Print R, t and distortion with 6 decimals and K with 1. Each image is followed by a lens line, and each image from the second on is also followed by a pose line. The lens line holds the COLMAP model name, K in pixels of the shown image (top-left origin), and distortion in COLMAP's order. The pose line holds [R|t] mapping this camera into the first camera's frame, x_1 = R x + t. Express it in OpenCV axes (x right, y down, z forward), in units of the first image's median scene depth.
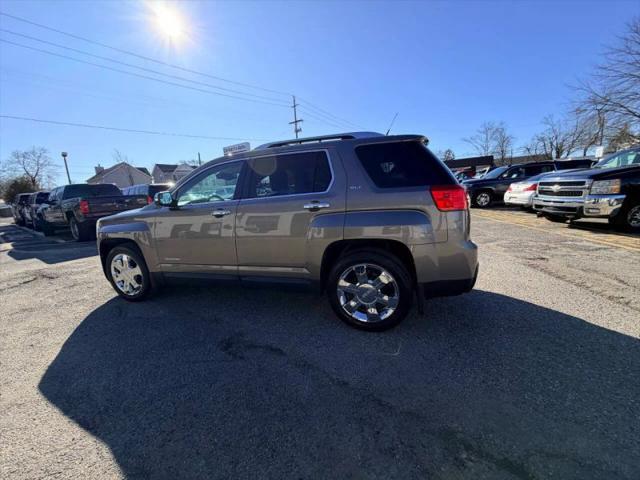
lens RADIAL K [[253.6, 0, 318.7], [0, 253.6, 239.2], [0, 0, 1]] dist [-0.001072, 0.000109]
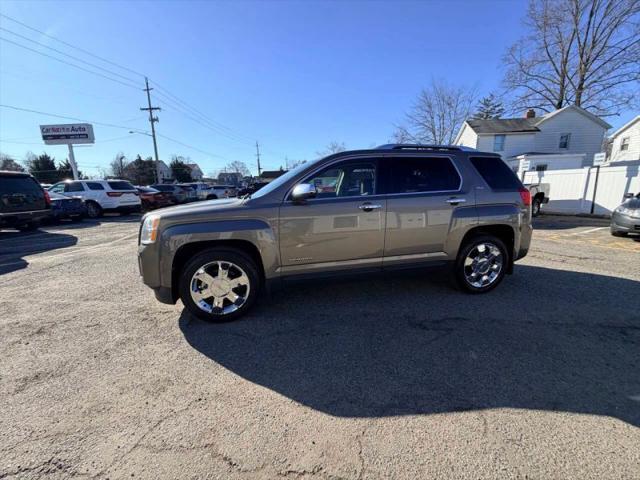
lens RADIAL K [[253.6, 0, 319.3], [0, 253.6, 239.0], [0, 0, 1]] dist [-0.001072, 0.000109]
pose [[0.860331, -0.054115, 0.506855, -0.997904], [0.062841, 0.998024, -0.000110, 0.012753], [-0.505847, 0.031945, 0.862031, 0.209234]]
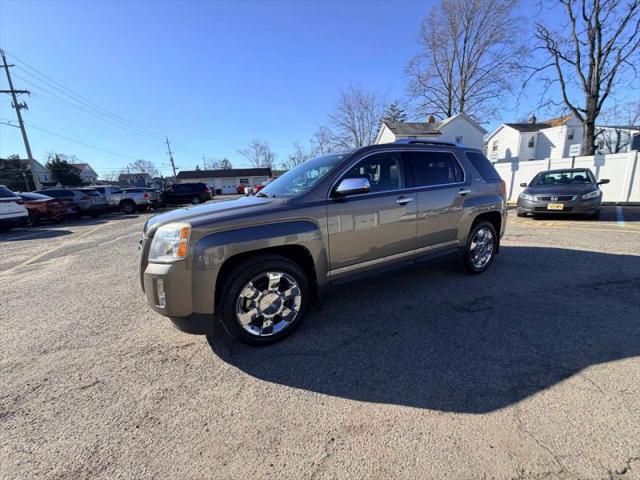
lens RADIAL K [[253.6, 0, 319.6], [0, 253.6, 238.9], [0, 0, 1]] dist [-0.001072, 0.000109]
pose [[0.678242, -0.124607, 0.724197, -1.269313], [0.146218, 0.988696, 0.033177, -0.031137], [-0.720145, 0.083388, 0.688795, 0.510307]]
